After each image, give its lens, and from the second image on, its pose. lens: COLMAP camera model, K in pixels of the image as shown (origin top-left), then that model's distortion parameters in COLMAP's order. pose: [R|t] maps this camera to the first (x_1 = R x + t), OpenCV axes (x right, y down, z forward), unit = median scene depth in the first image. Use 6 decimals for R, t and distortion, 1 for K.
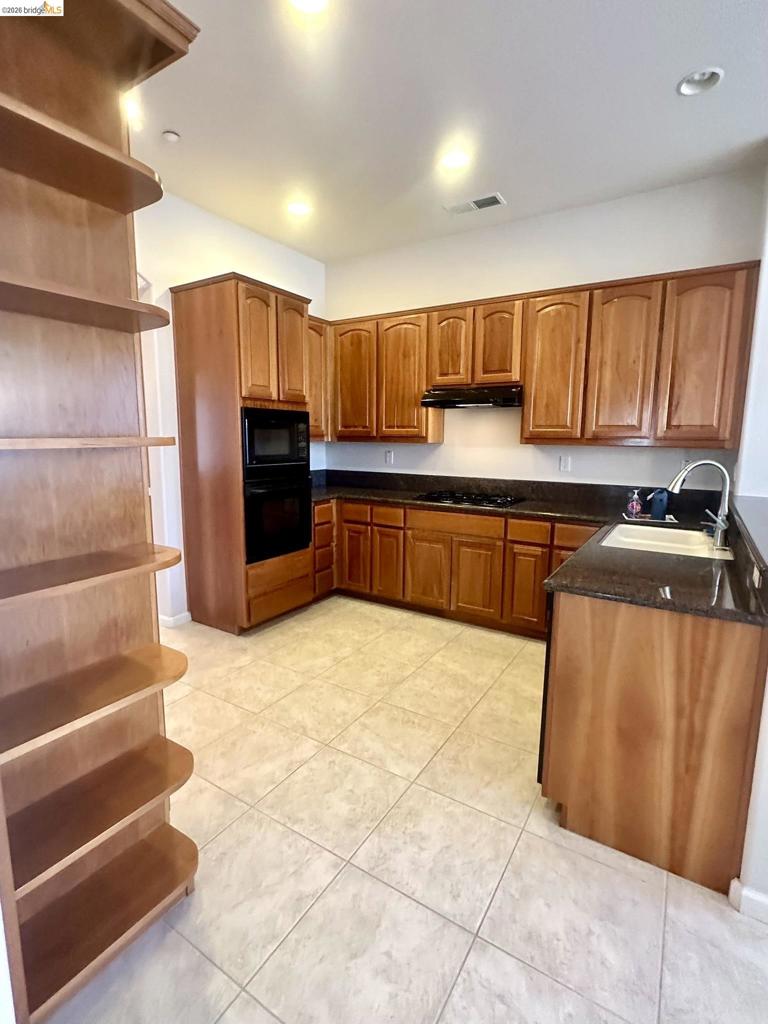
lens RADIAL K [[492.1, 0, 384.0], [0, 492.1, 512.0], [0, 0, 1]] dist [0.001962, -0.000758]
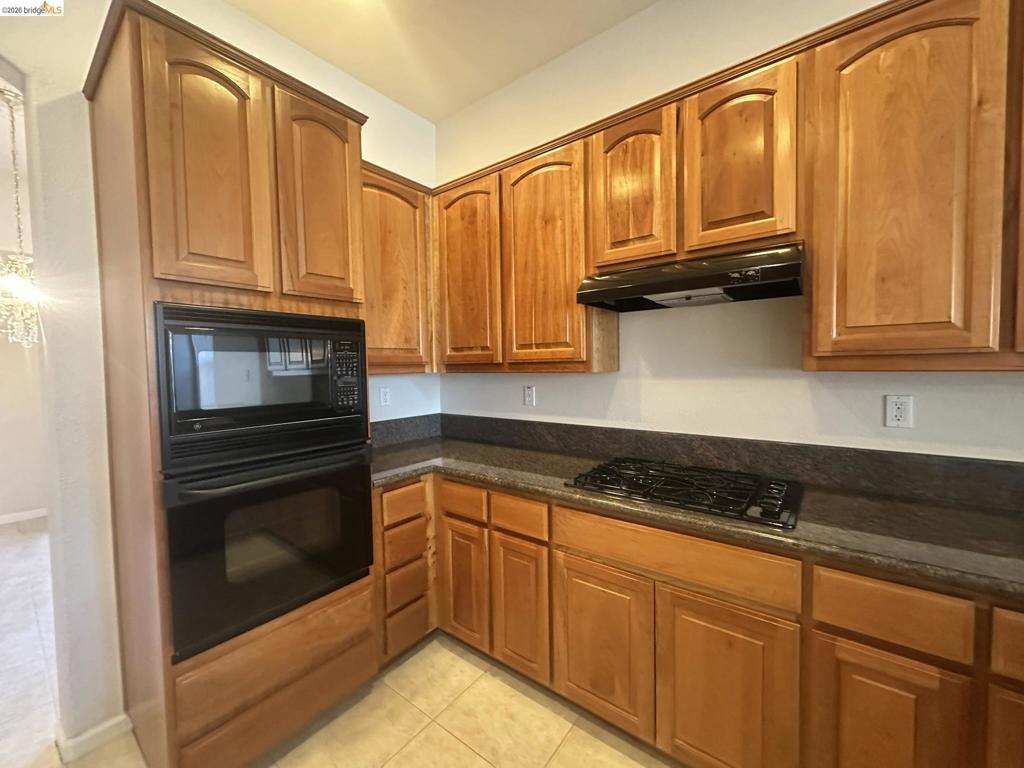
lens RADIAL K [[411.0, 0, 512.0], [0, 411.0, 384.0], [0, 0, 1]] dist [-0.000450, 0.000066]
pose [[0.995329, -0.020135, -0.094420, 0.044143], [0.009643, 0.993853, -0.110286, -0.079217], [0.096060, 0.108861, 0.989405, 0.547745]]
